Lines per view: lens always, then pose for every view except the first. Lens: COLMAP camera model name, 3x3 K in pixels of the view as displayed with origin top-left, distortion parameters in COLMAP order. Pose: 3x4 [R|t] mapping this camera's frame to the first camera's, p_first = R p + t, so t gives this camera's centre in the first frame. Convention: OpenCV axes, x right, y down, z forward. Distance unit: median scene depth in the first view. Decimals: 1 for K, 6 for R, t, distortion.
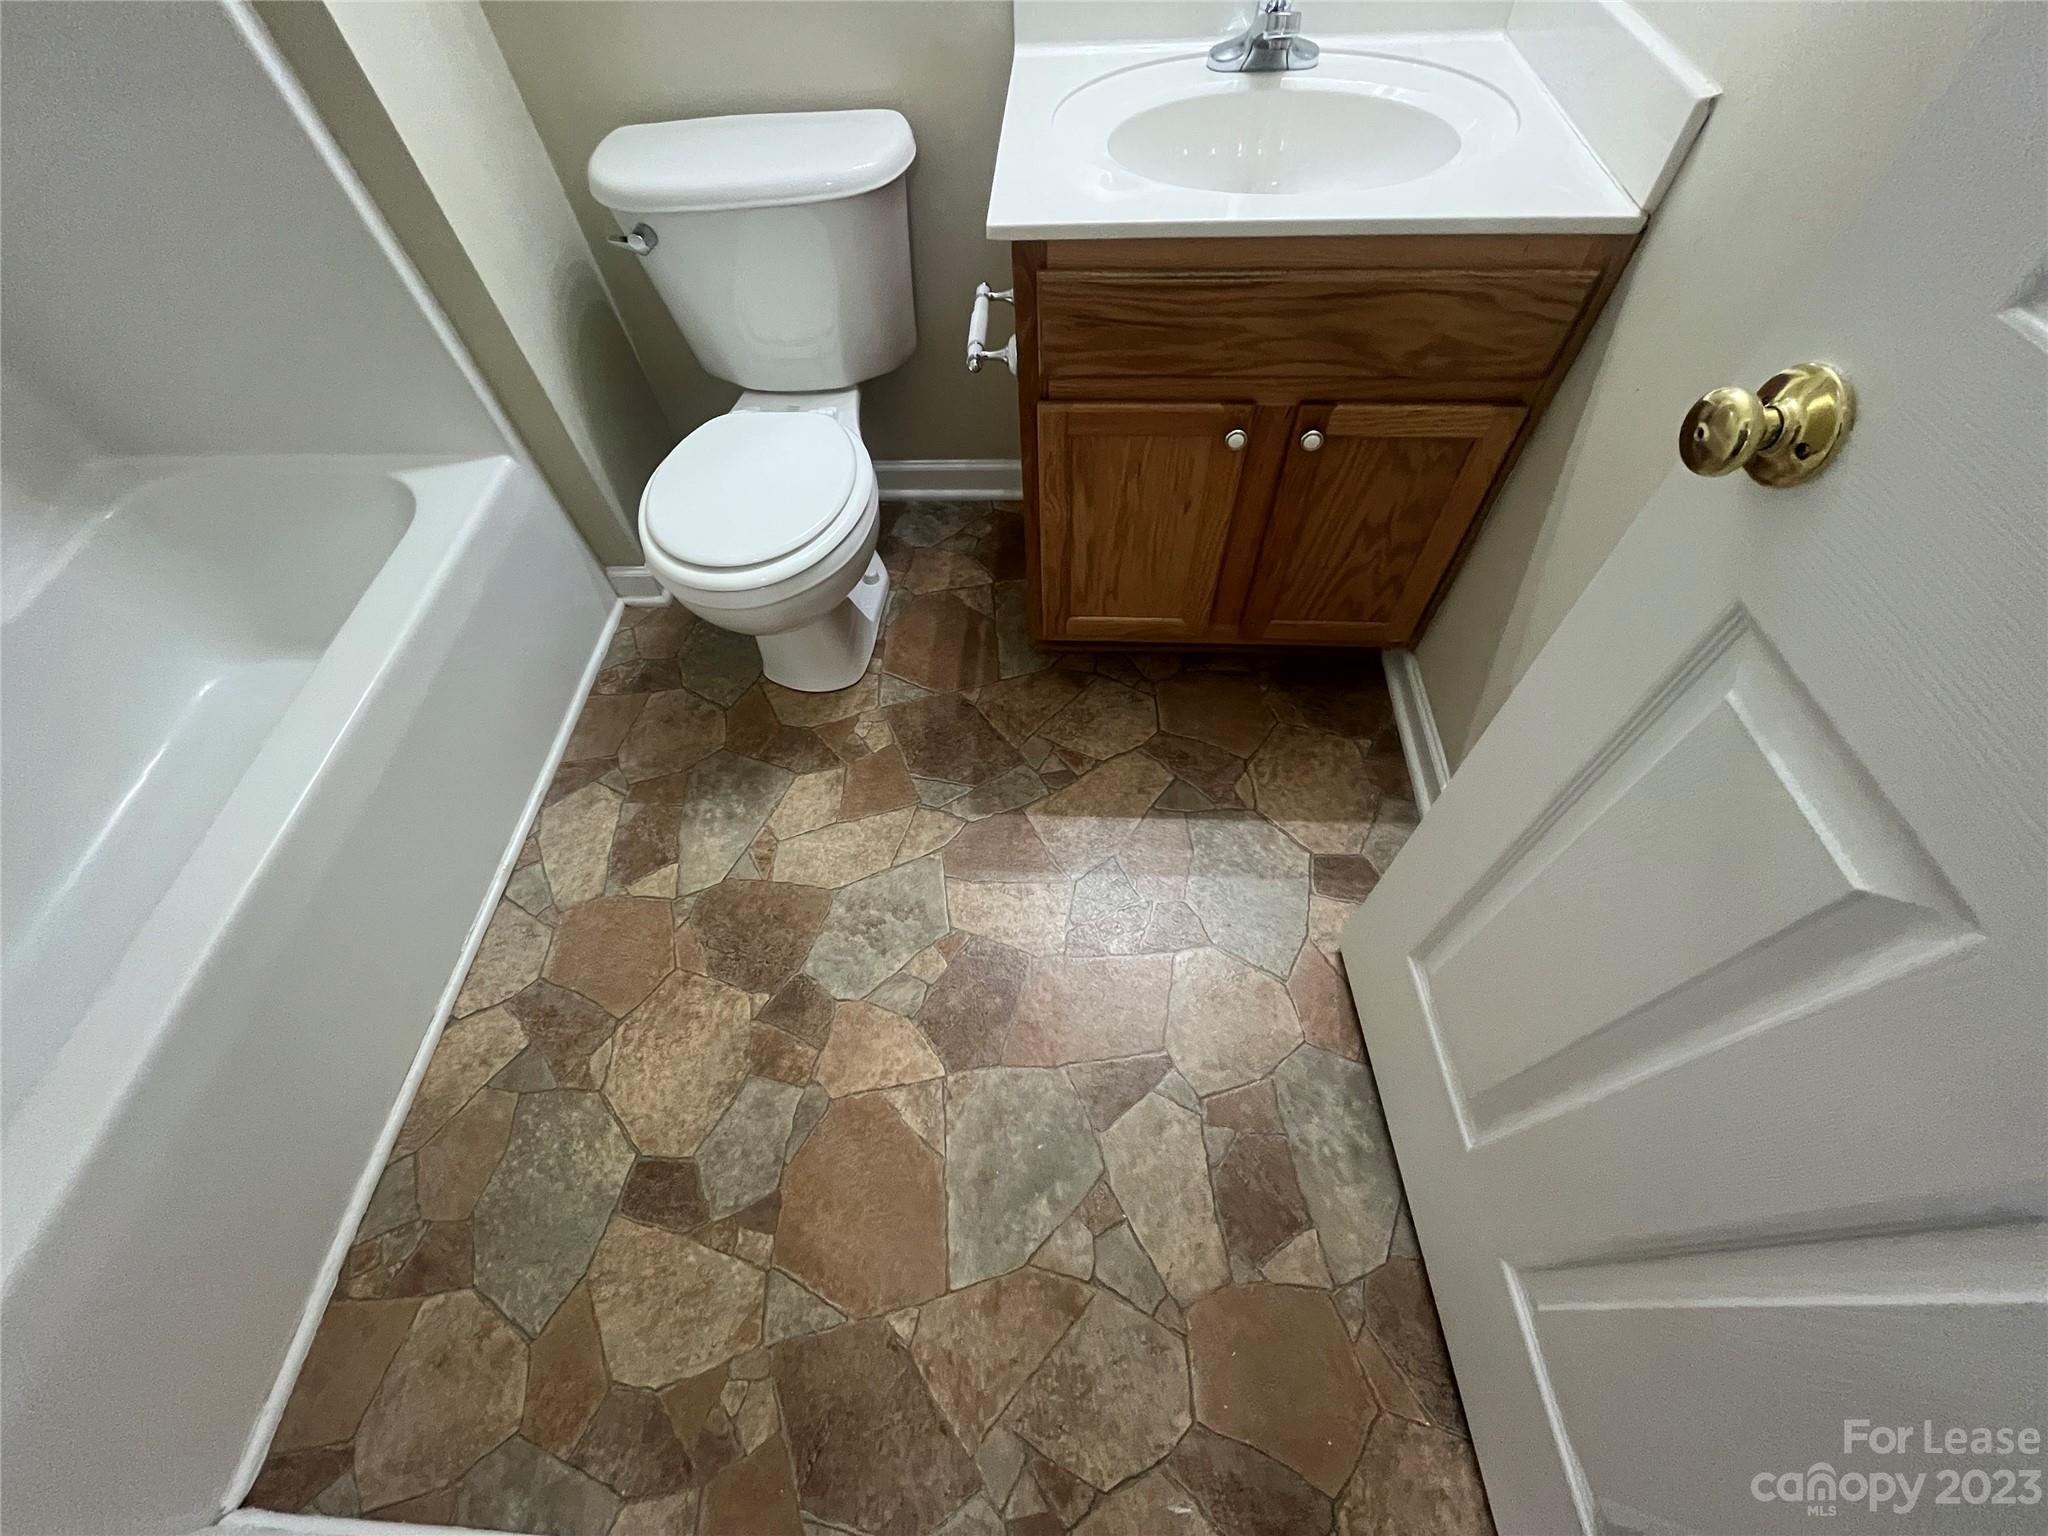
lens RADIAL K [[823.1, 0, 1021.4], [0, 823.1, 771.5], [0, 0, 1]] dist [-0.001984, -0.000163]
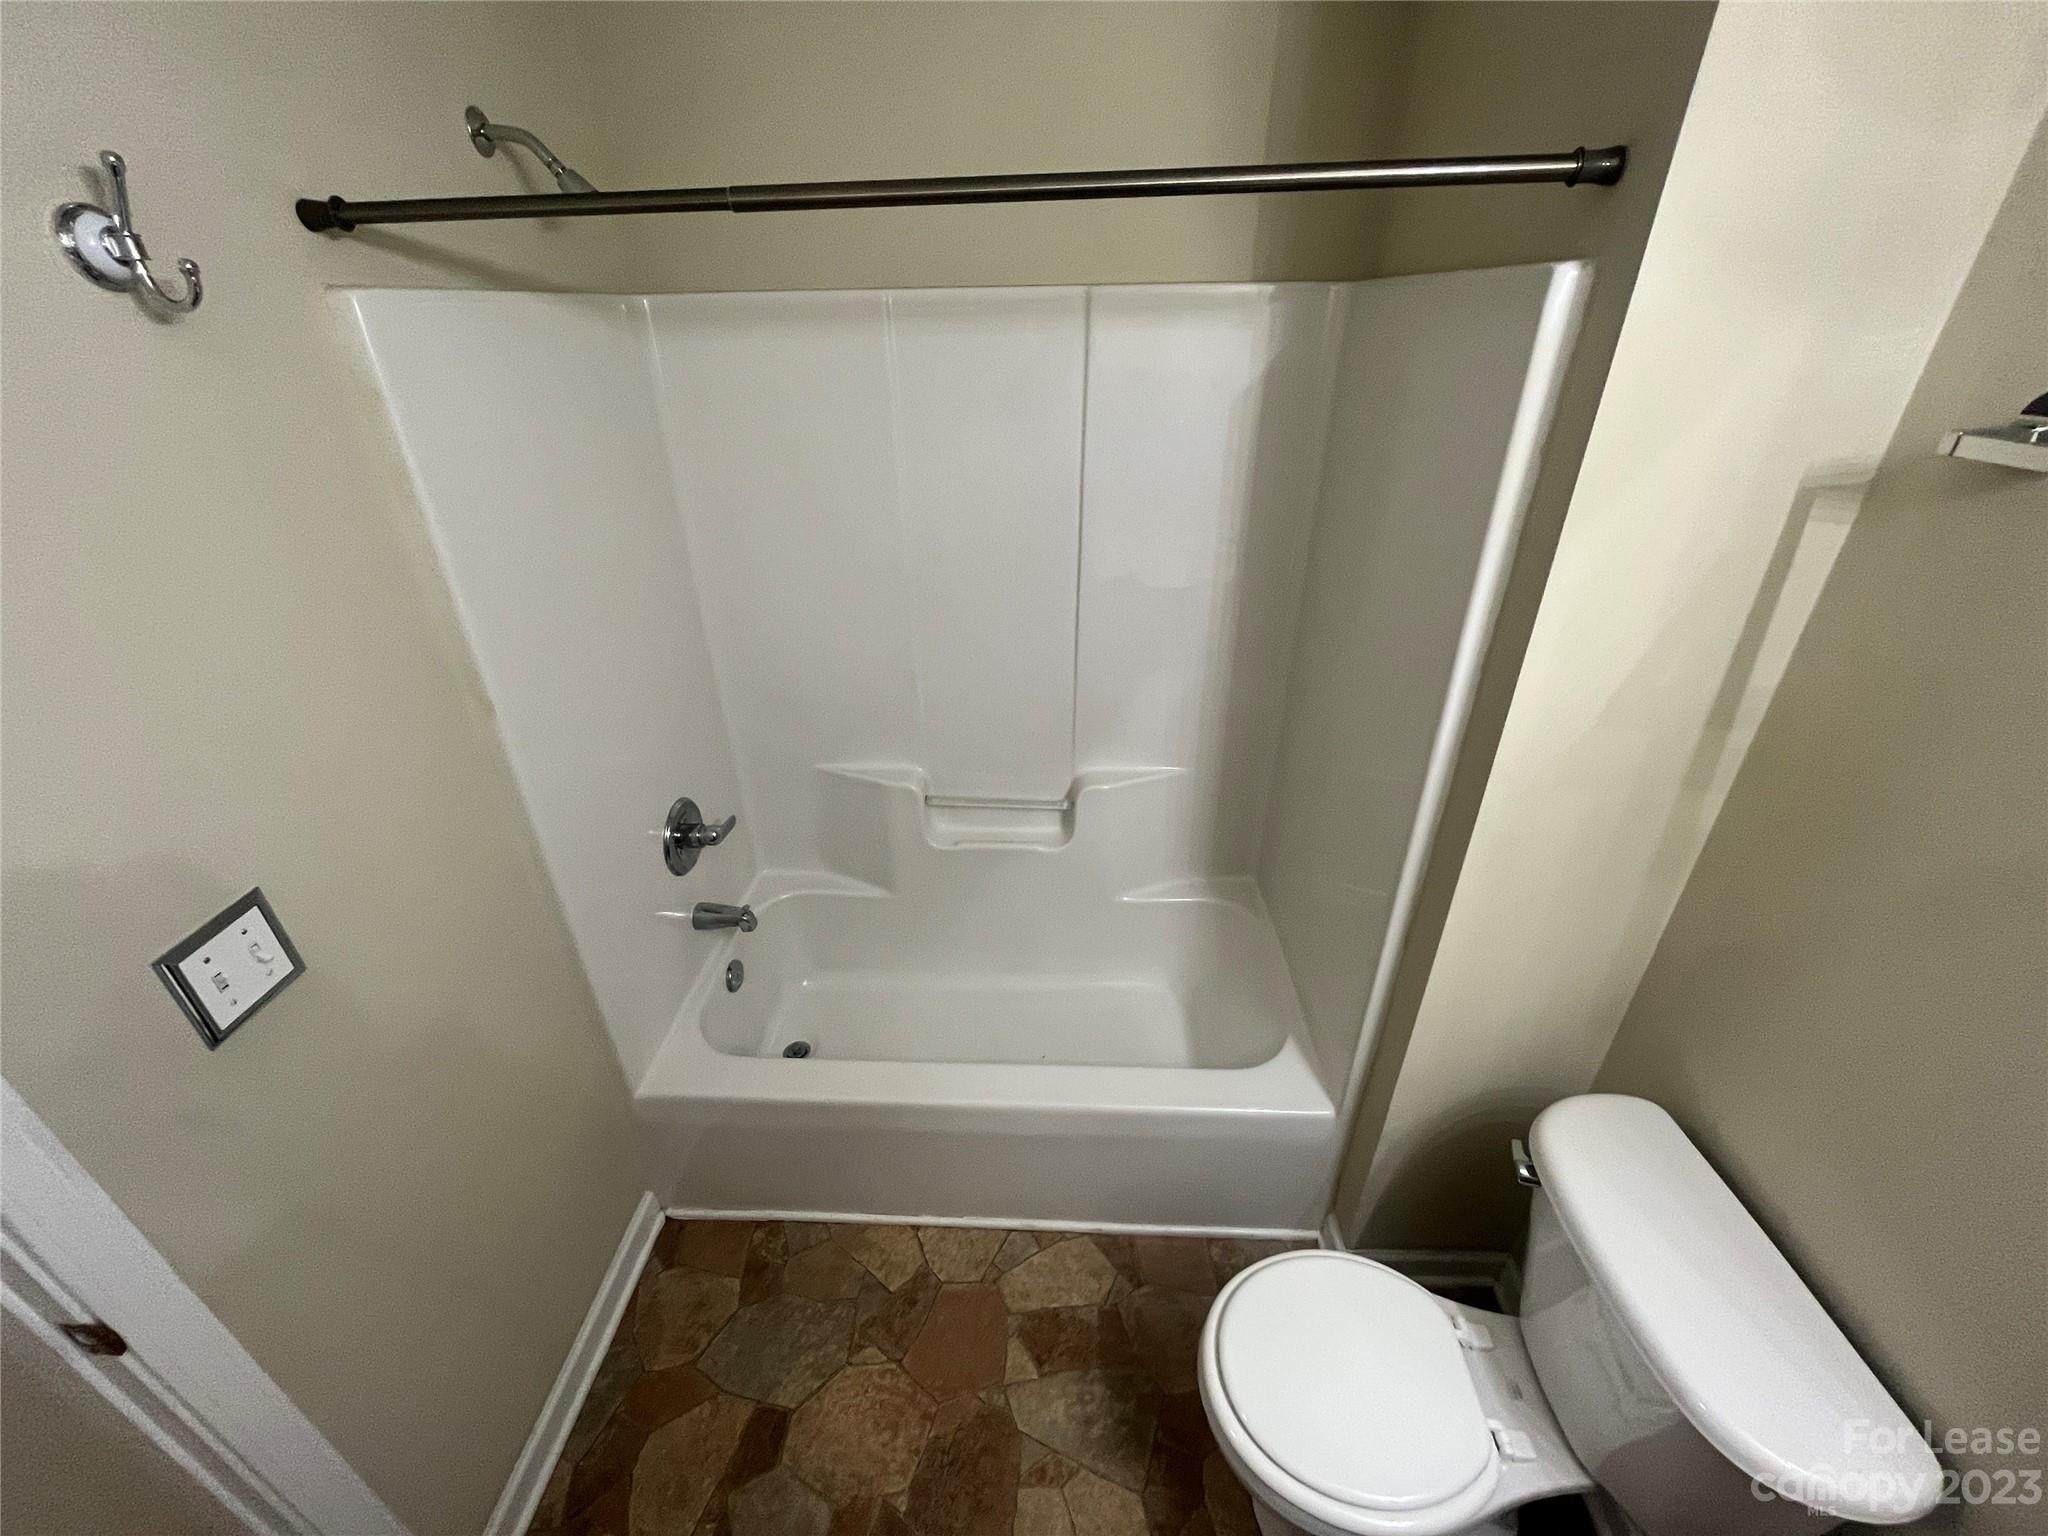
lens RADIAL K [[823.1, 0, 1021.6], [0, 823.1, 765.9], [0, 0, 1]] dist [-0.001984, -0.000163]
pose [[0.008963, 0.522127, -0.852821, 0.103171], [-0.830345, 0.479096, 0.284593, -0.604364], [0.557177, 0.705585, 0.437840, -0.088435]]
